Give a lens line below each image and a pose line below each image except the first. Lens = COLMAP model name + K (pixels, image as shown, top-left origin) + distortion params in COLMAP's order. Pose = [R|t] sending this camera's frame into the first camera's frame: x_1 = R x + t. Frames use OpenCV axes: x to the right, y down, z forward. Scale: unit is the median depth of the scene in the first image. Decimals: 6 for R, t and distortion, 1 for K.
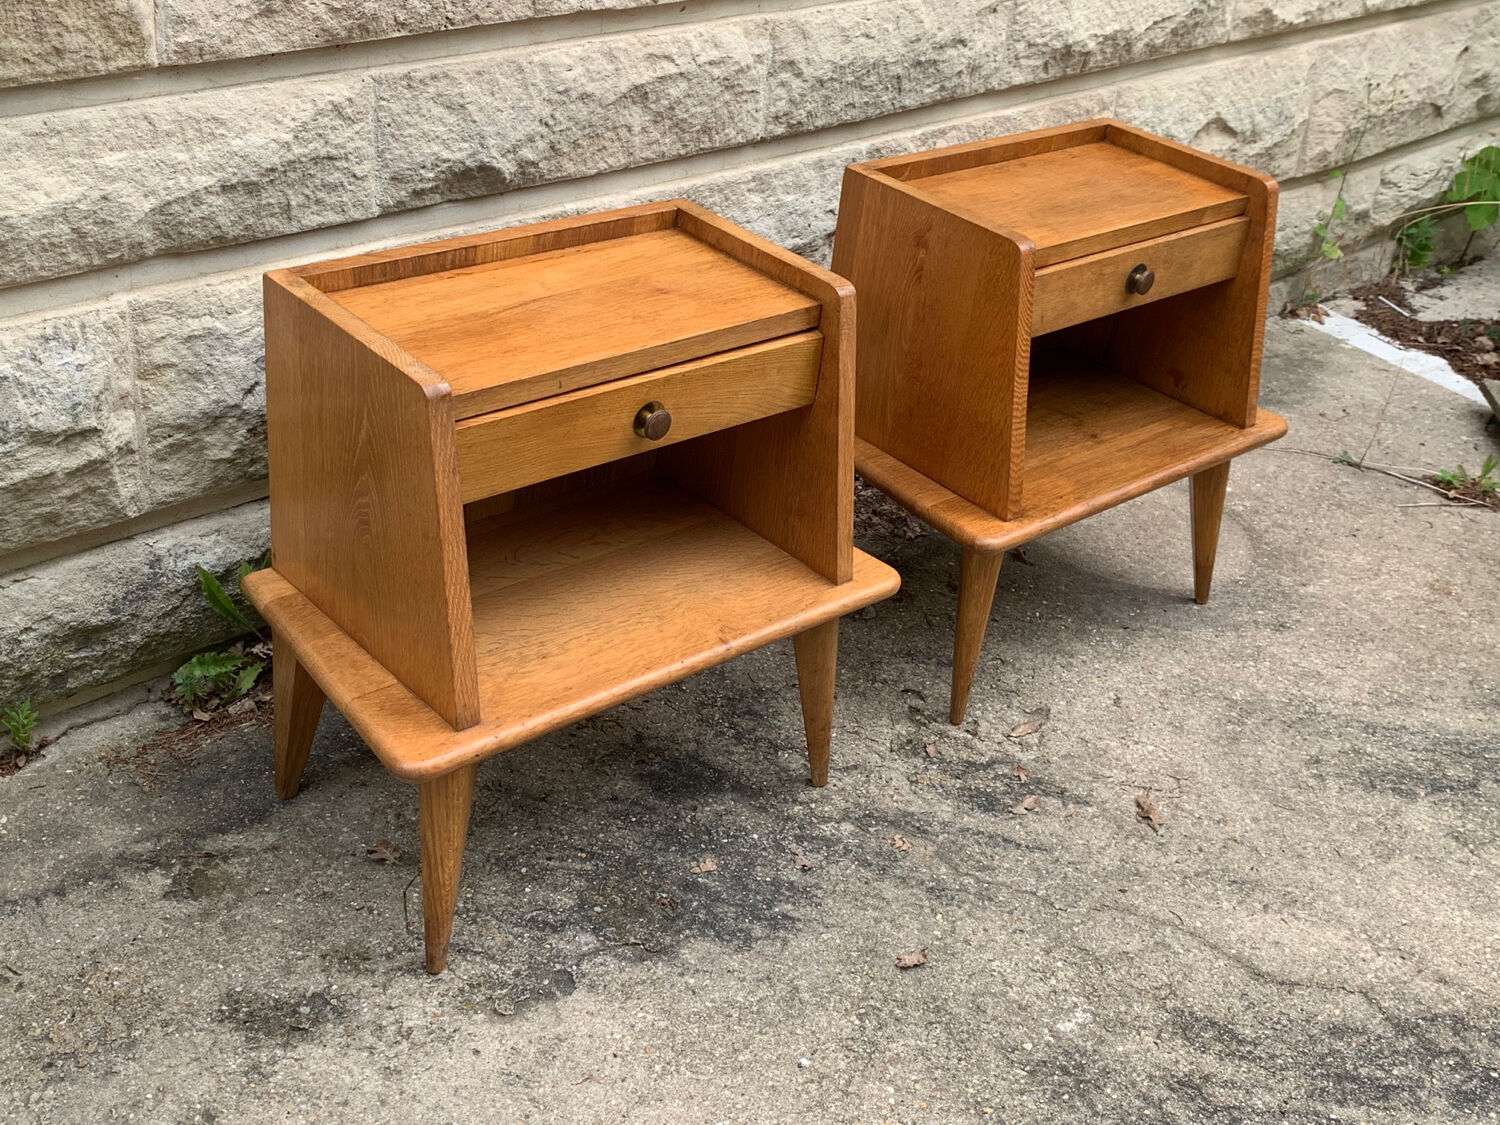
lens RADIAL K [[1728.4, 0, 752.4], [0, 1728.4, 558.6], [0, 0, 1]] dist [0.034212, 0.000000]
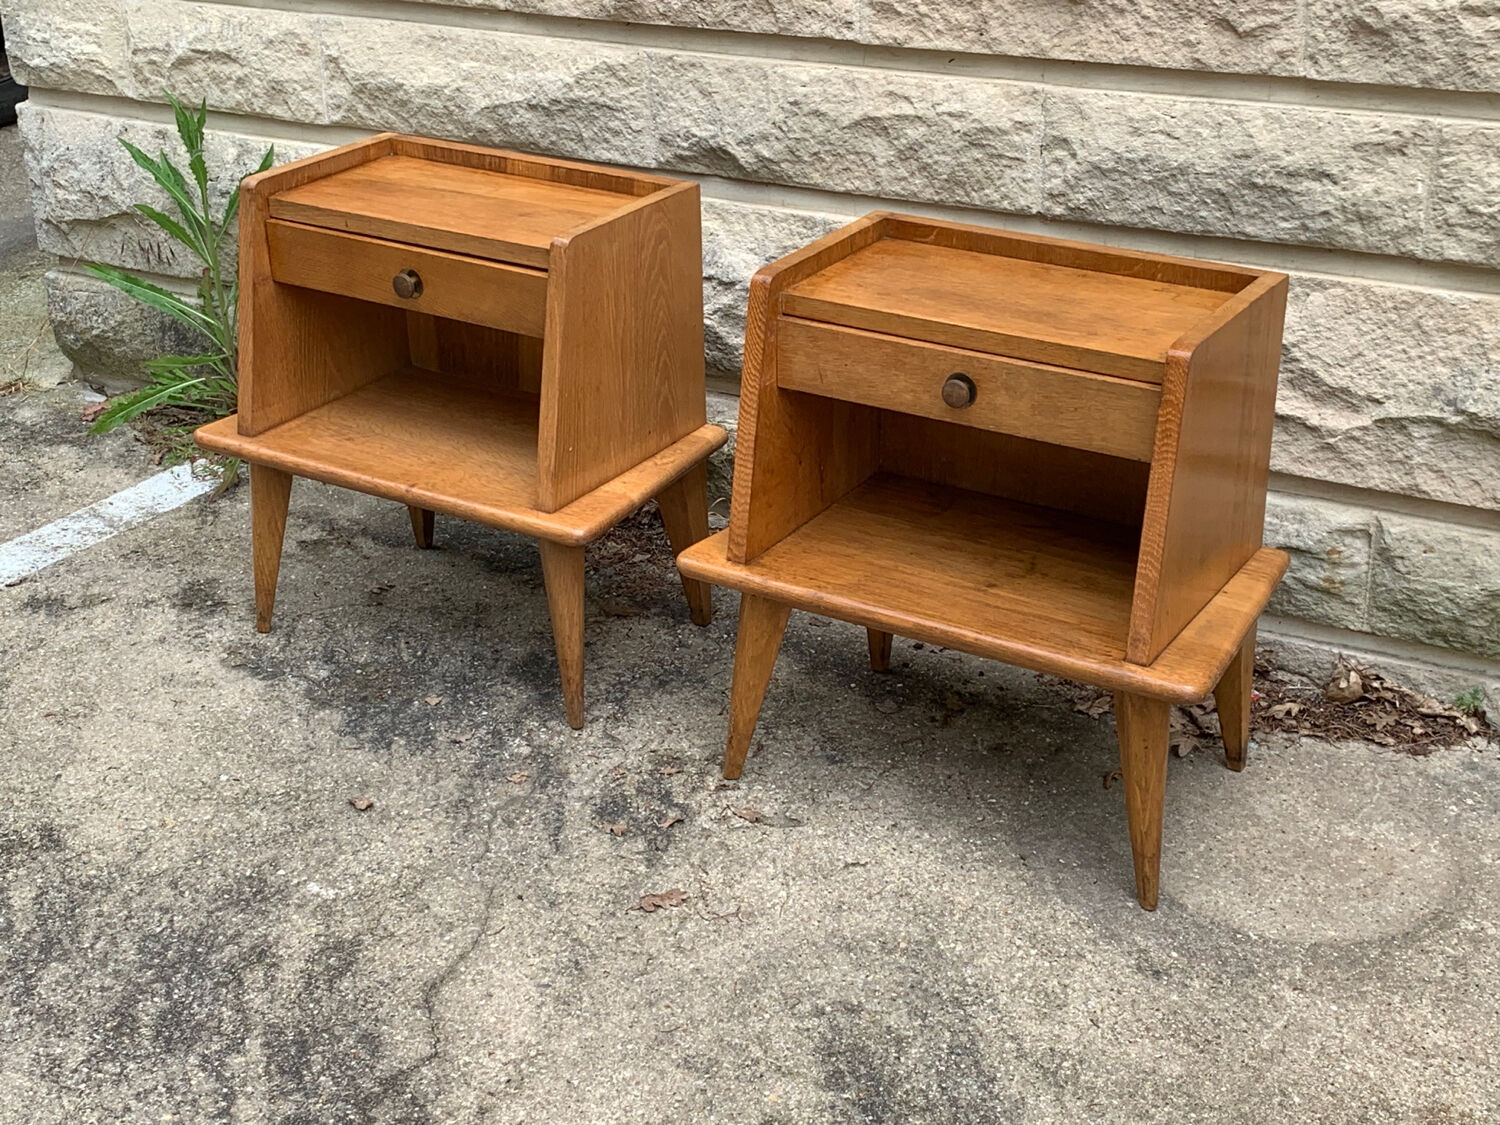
lens RADIAL K [[2158.4, 0, 795.3], [0, 2158.4, 551.3], [0, 0, 1]] dist [0.063333, 0.000000]
pose [[0.297595, 0.301532, -0.905823, 1.298108], [-0.452029, 0.880221, 0.144502, -0.225404], [0.840897, 0.366455, 0.398250, 0.570710]]
